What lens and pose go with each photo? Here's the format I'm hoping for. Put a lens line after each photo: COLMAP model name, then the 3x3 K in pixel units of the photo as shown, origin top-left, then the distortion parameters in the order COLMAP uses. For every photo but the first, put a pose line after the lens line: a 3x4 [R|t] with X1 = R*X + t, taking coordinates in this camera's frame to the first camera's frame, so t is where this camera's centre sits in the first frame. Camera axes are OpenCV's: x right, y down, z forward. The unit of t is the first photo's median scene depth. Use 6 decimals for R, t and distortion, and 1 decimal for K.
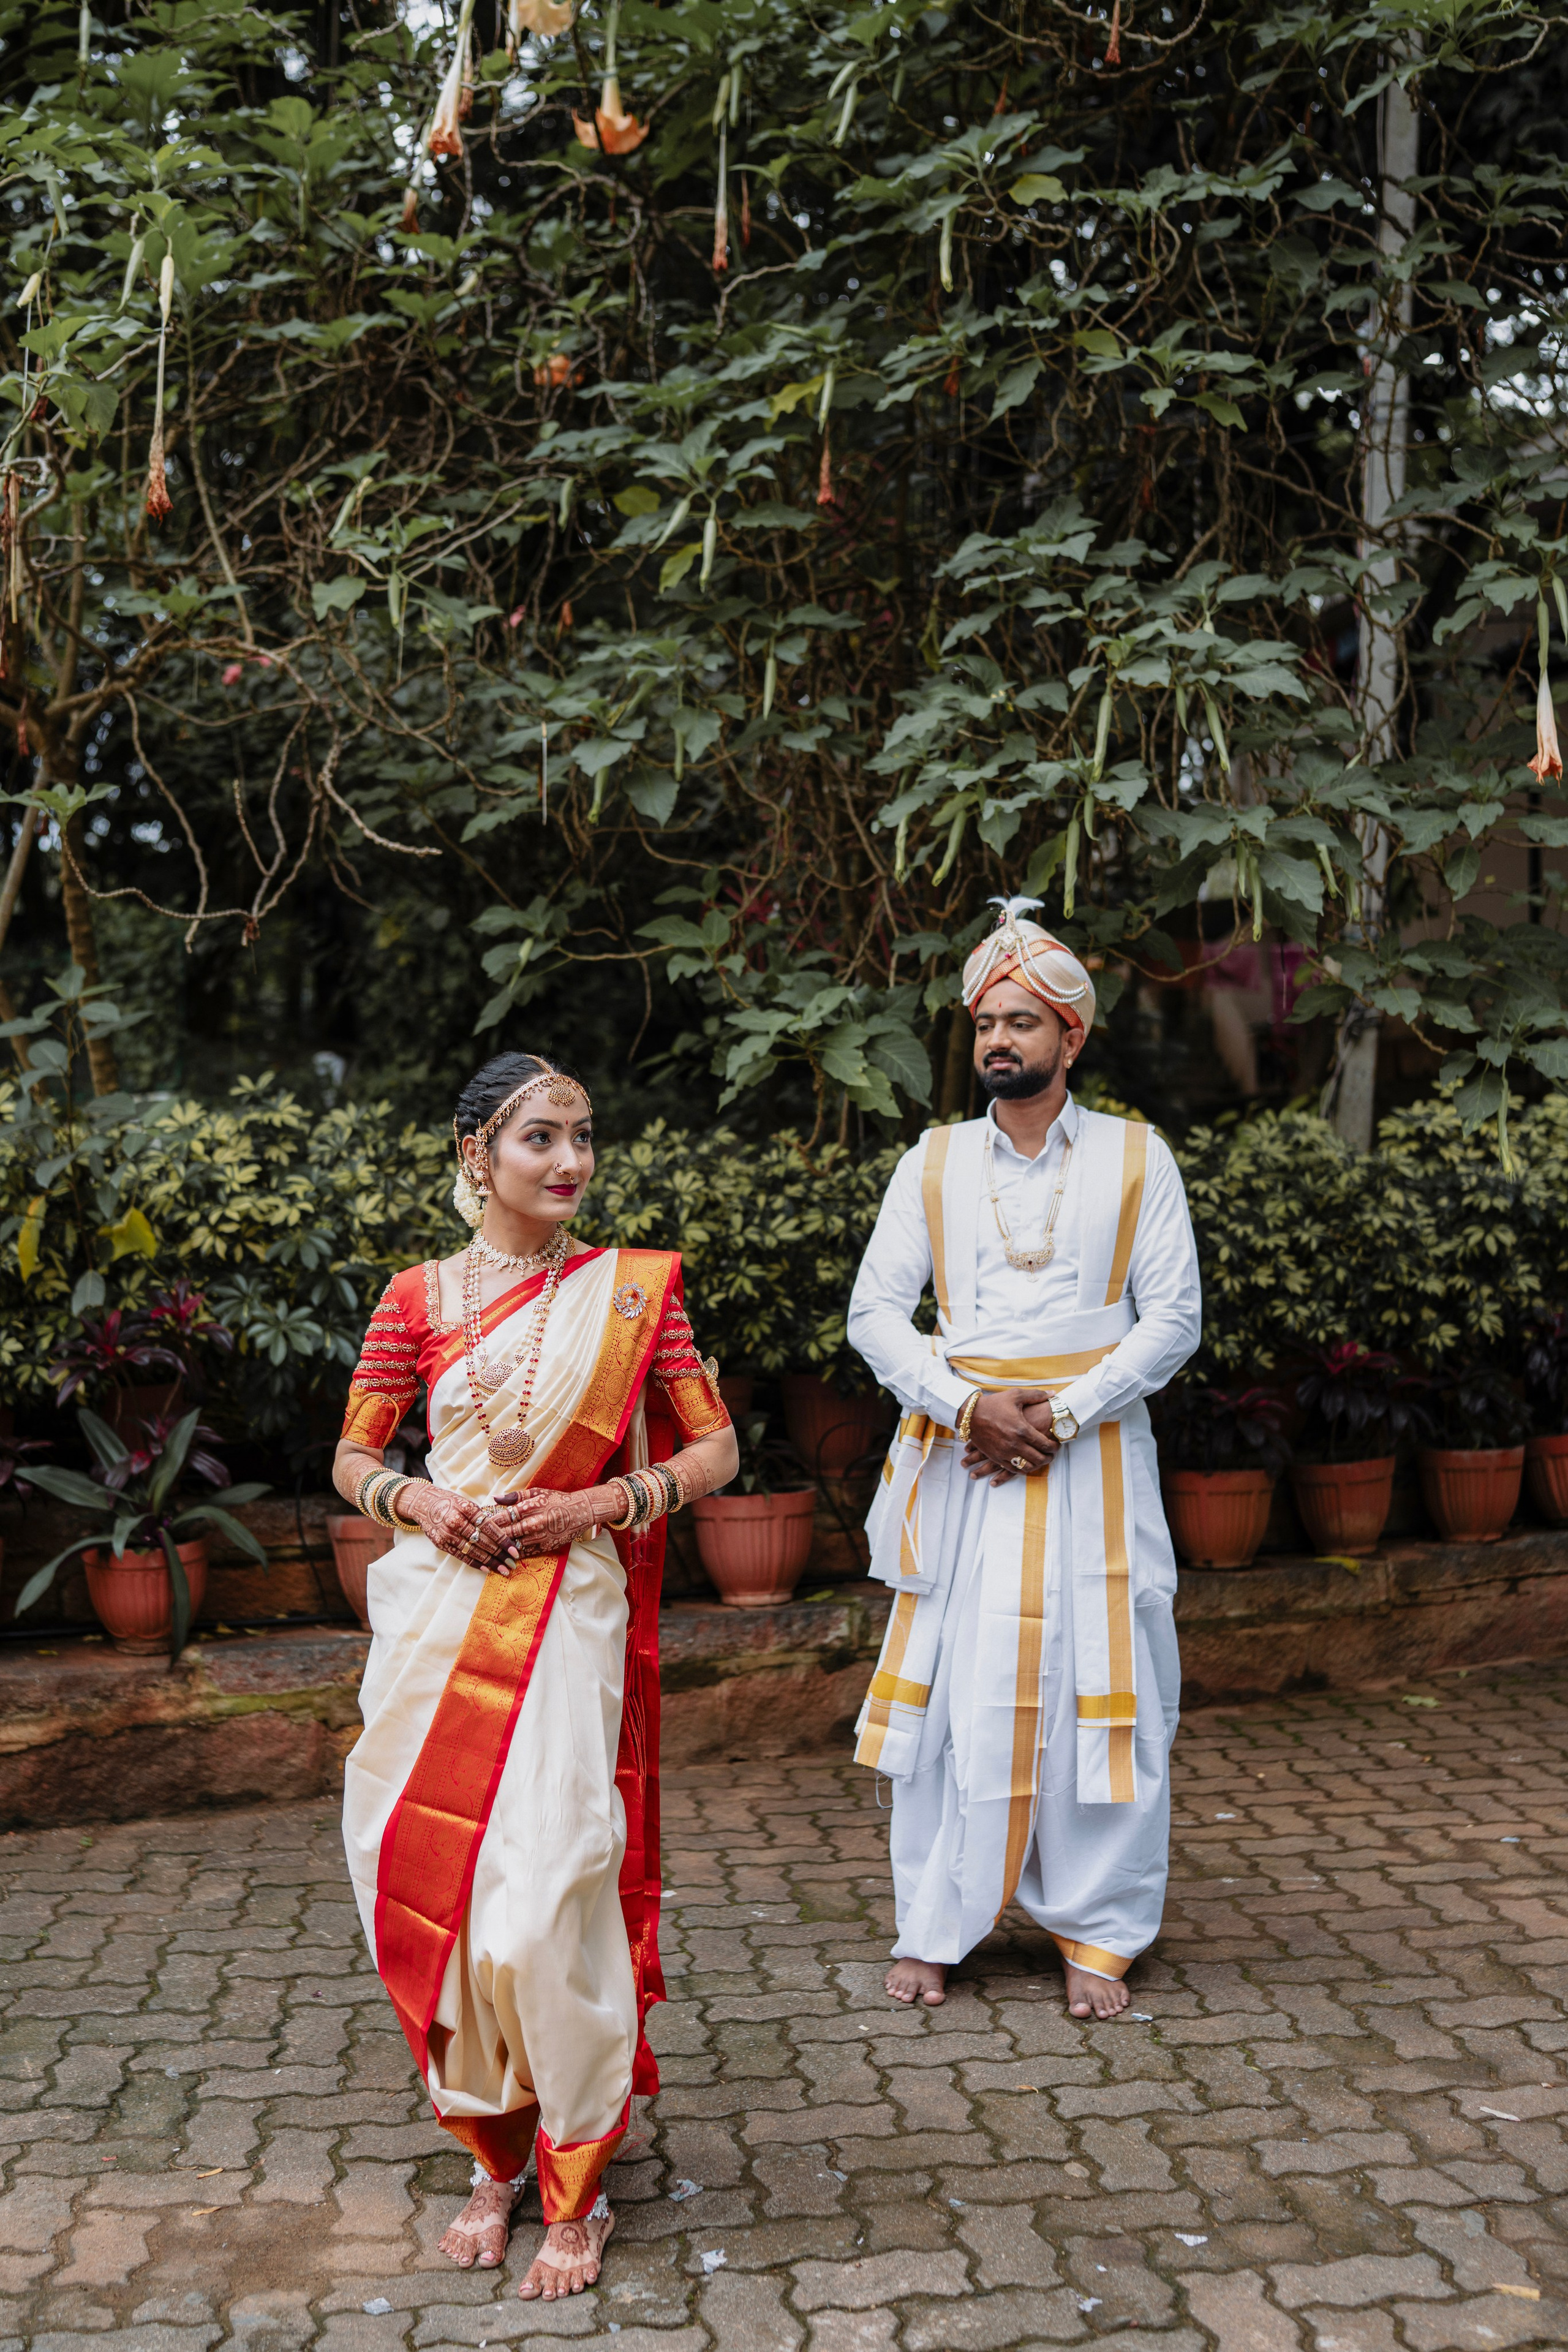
lens RADIAL K [[2344.7, 0, 773.0], [0, 2344.7, 1185.0], [0, 0, 1]] dist [-0.050065, 0.000000]
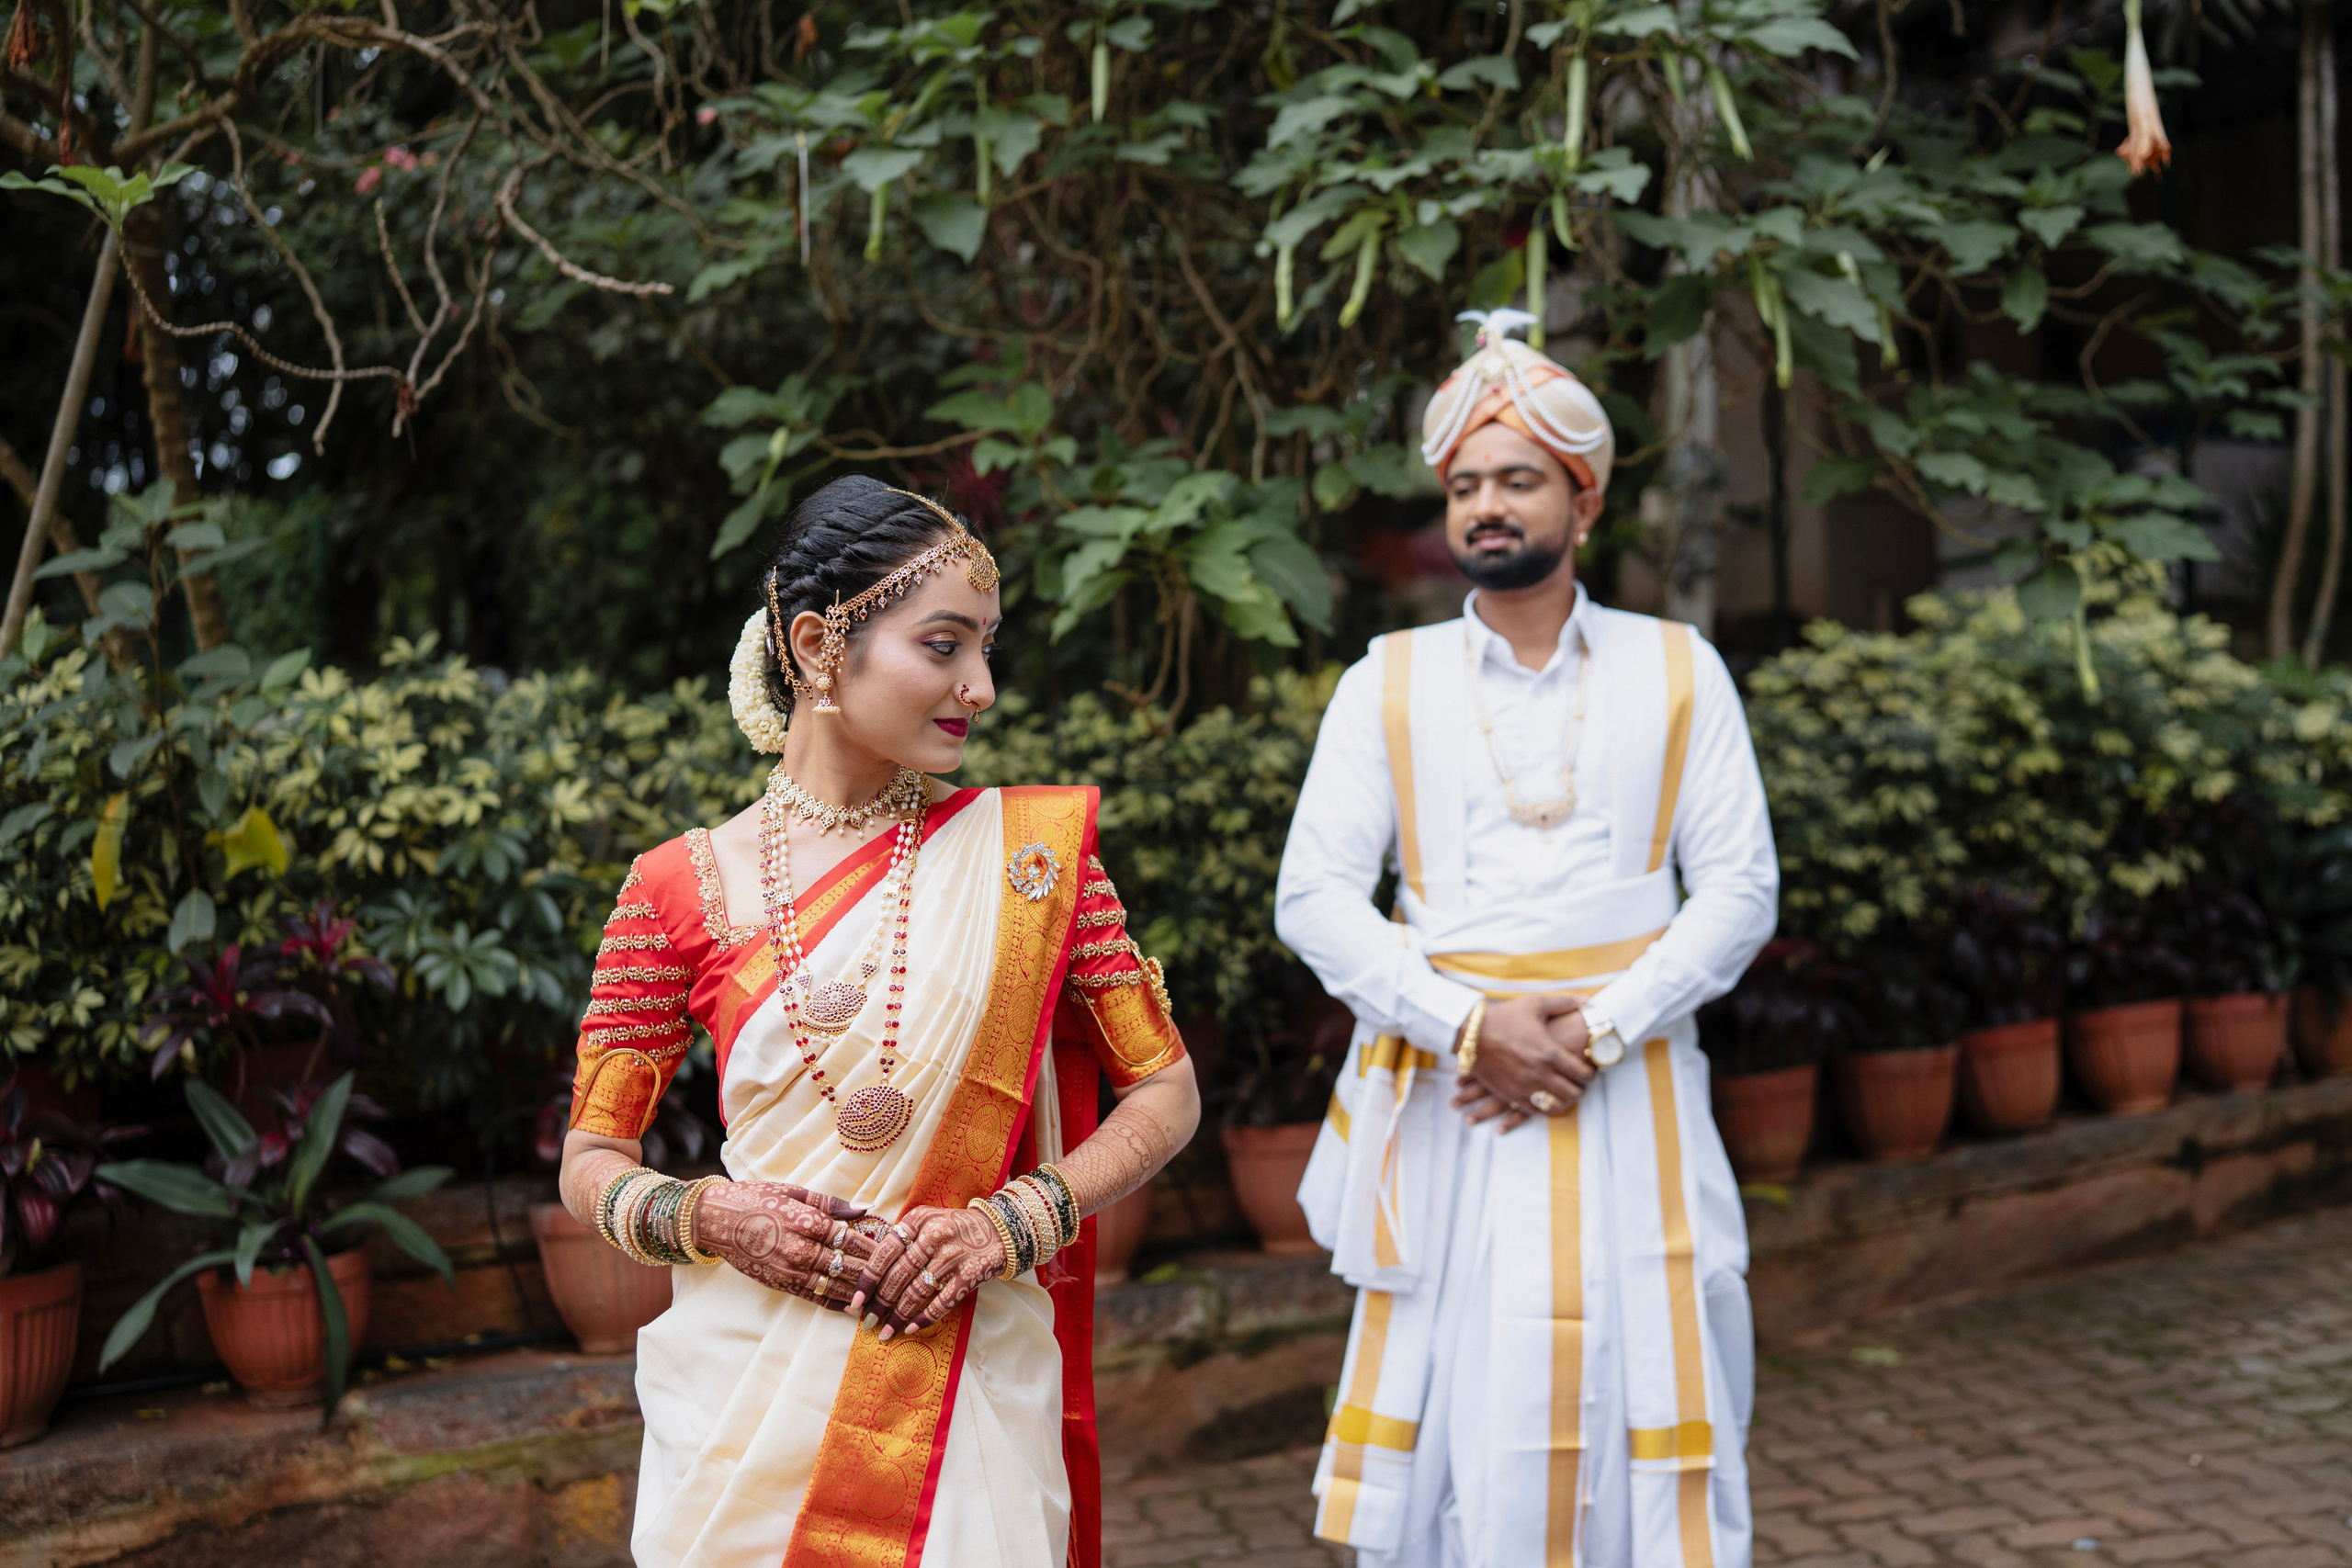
lens RADIAL K [[2344.5, 0, 1184.0], [0, 2344.5, 772.3], [0, 0, 1]] dist [-0.050065, 0.000000]
pose [[0.994399, -0.033000, 0.100403, -0.056273], [0.034588, 0.999302, -0.014113, 0.020726], [-0.099867, 0.017506, 0.994847, 0.246904]]
